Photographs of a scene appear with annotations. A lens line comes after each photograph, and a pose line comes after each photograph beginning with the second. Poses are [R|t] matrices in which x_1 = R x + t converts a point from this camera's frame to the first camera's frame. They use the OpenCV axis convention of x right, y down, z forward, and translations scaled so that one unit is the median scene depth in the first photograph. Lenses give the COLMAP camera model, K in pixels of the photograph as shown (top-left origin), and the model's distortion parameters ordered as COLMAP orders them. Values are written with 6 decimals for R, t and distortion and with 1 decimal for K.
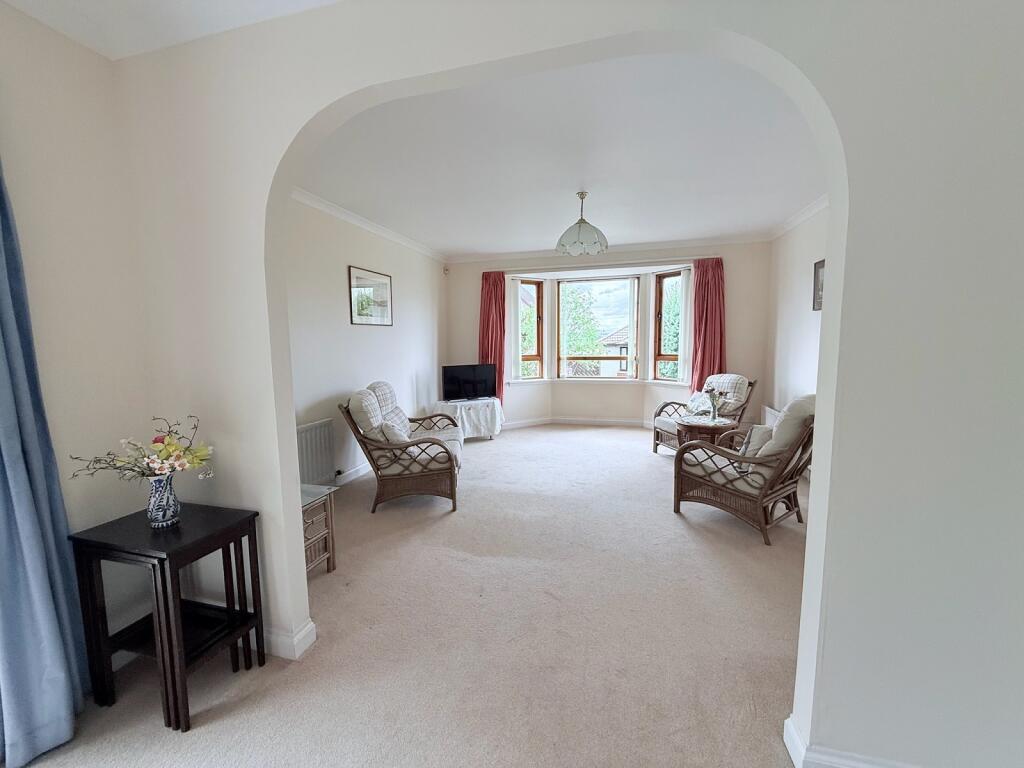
lens RADIAL K [[409.2, 0, 513.2], [0, 409.2, 382.6], [0, 0, 1]] dist [-0.003166, -0.000132]
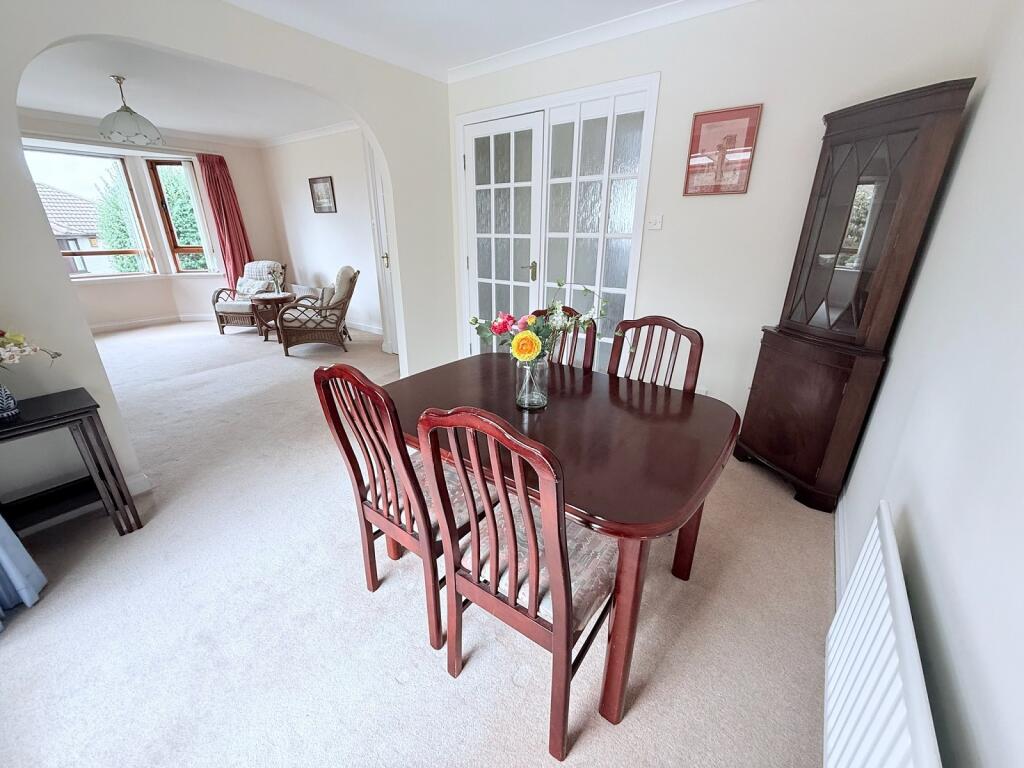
lens RADIAL K [[409.2, 0, 510.6], [0, 409.2, 386.7], [0, 0, 1]] dist [-0.003166, -0.000132]
pose [[0.363693, -0.320604, 0.874609, -0.427355], [0.084915, 0.946408, 0.311612, 0.018669], [-0.927641, -0.039064, 0.371425, -0.208816]]
